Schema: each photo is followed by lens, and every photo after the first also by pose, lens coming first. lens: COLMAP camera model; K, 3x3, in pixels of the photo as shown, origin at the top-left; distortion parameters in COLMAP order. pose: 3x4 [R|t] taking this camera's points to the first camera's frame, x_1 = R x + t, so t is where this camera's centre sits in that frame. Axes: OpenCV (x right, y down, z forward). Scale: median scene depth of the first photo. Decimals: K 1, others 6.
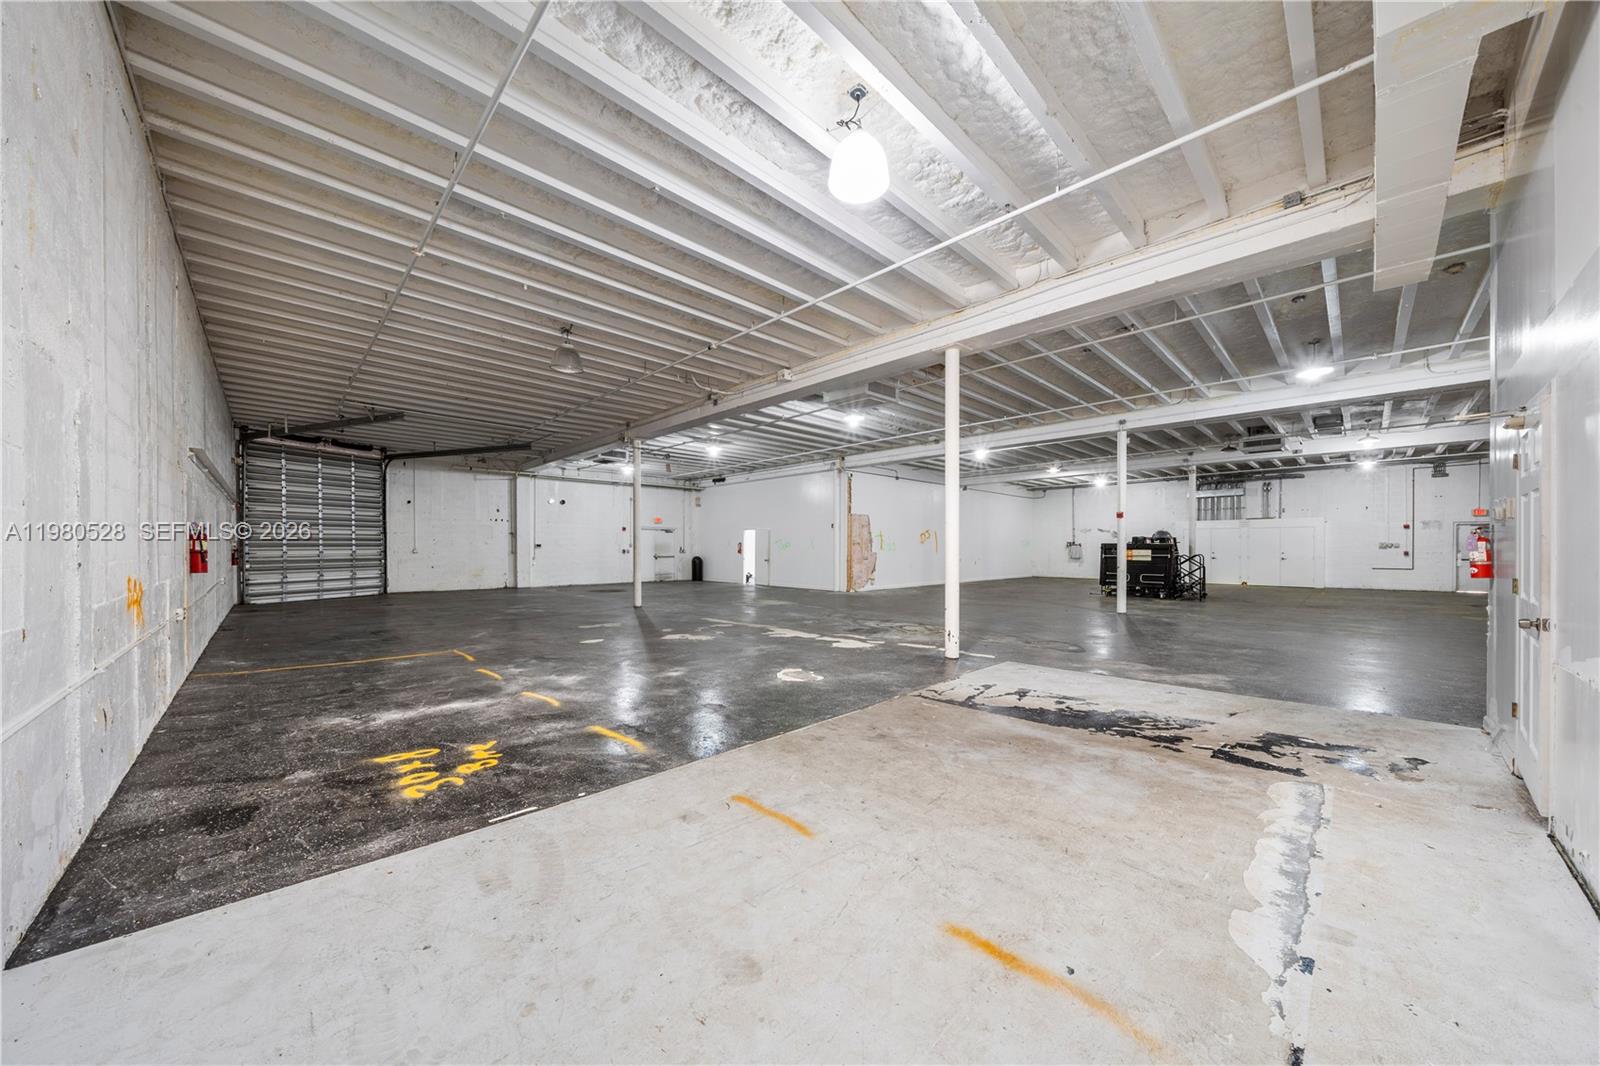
lens RADIAL K [[563.0, 0, 812.4], [0, 563.0, 546.7], [0, 0, 1]] dist [-0.009998, -0.000002]
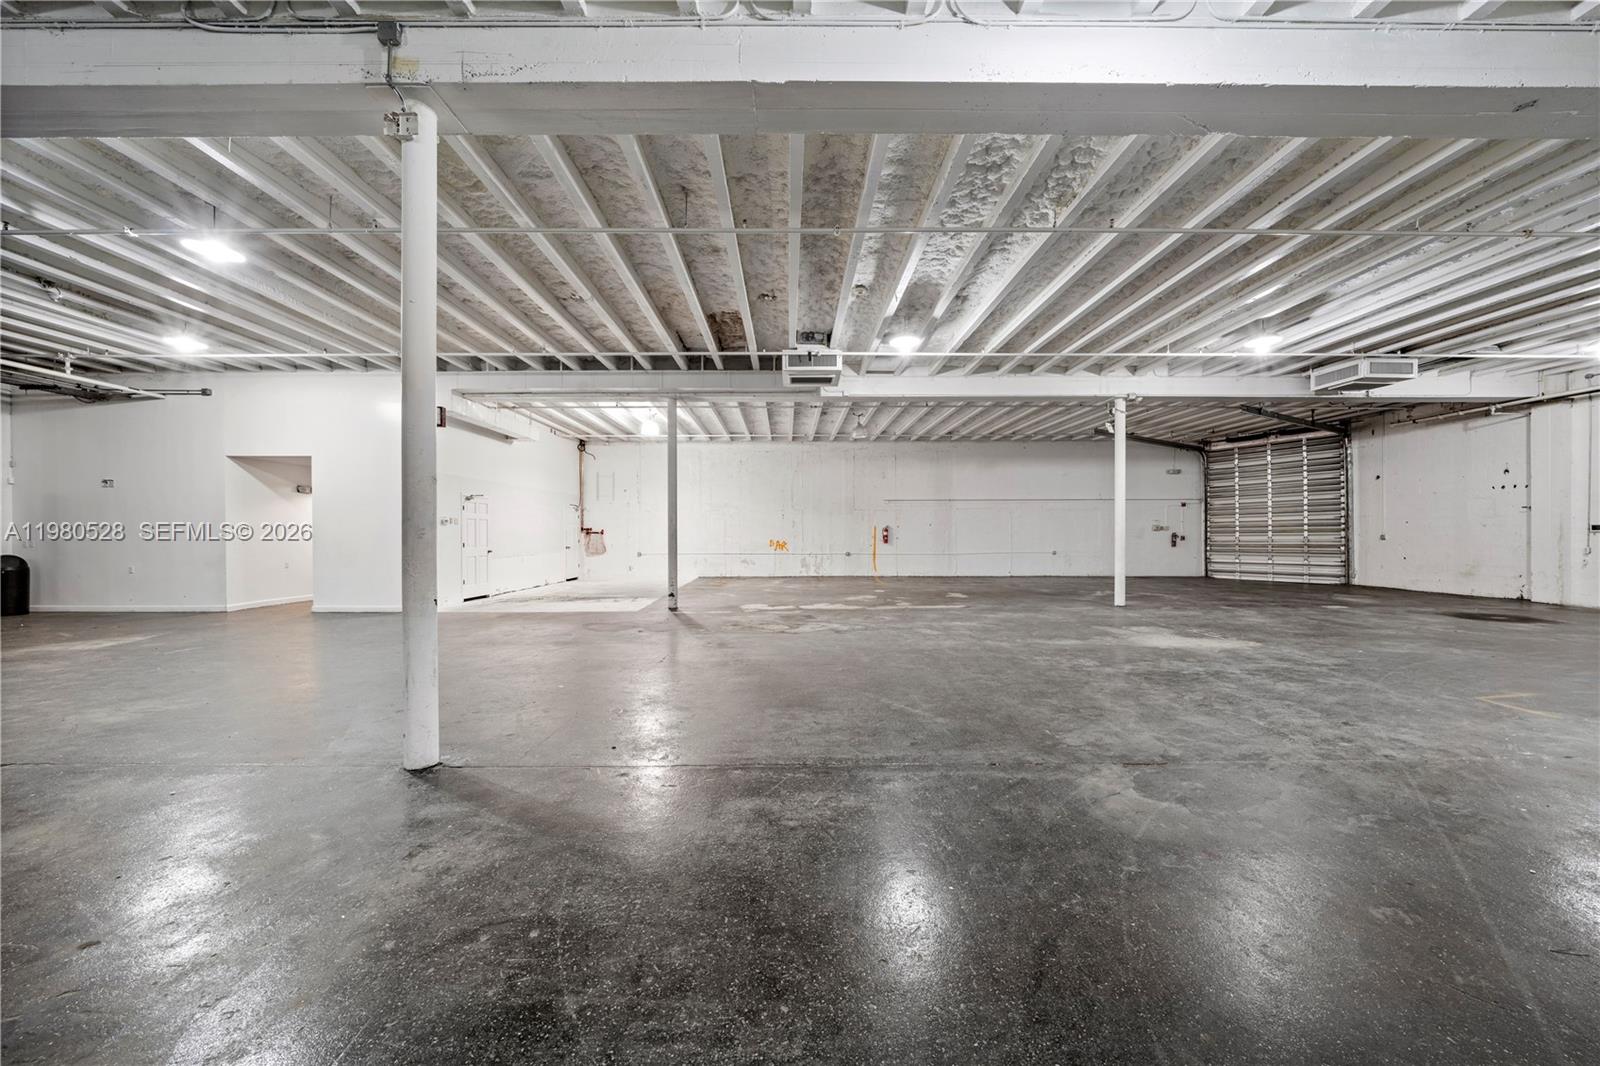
lens RADIAL K [[544.4, 0, 804.1], [0, 544.4, 537.6], [0, 0, 1]] dist [-0.008296, 0.000282]
pose [[-0.695743, 0.003380, -0.718283, 0.478852], [0.003769, 0.999992, 0.001056, 0.005155], [0.718281, -0.001973, -0.695751, 1.038884]]
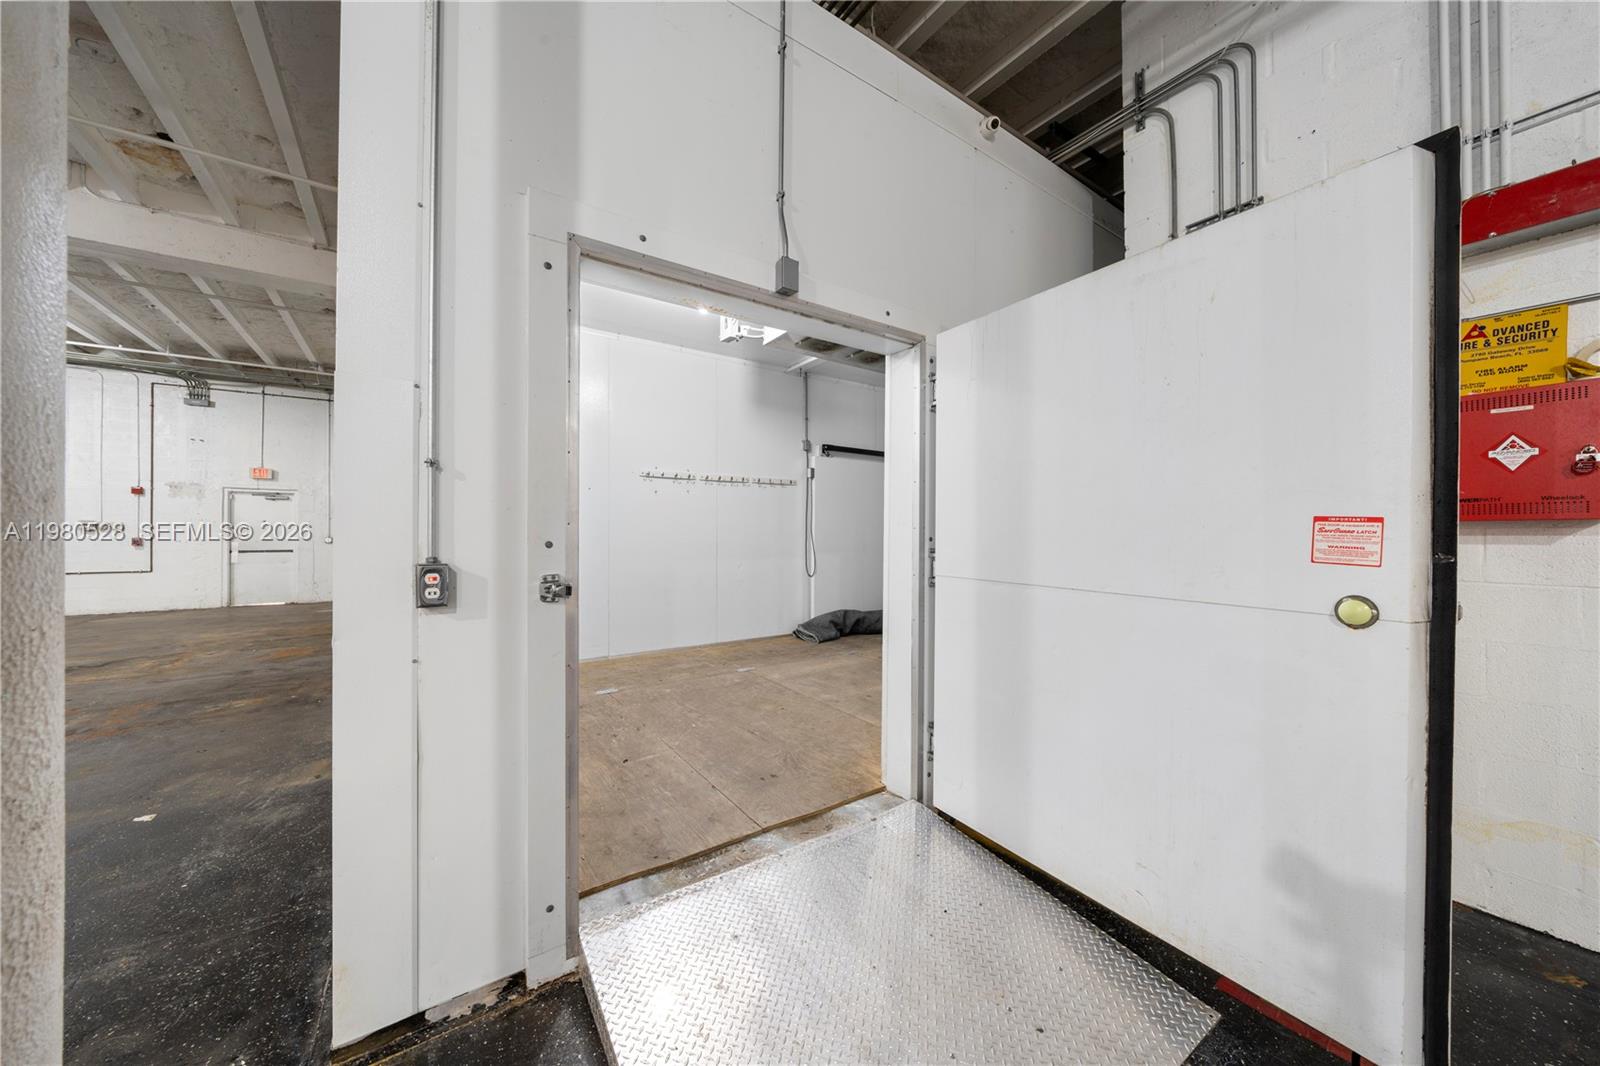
lens RADIAL K [[544.4, 0, 804.1], [0, 544.4, 537.6], [0, 0, 1]] dist [-0.008296, 0.000282]
pose [[0.167790, -0.007782, 0.985792, 0.810166], [-0.004469, 0.999953, 0.008655, 0.001054], [-0.985813, -0.005858, 0.167748, 0.351098]]
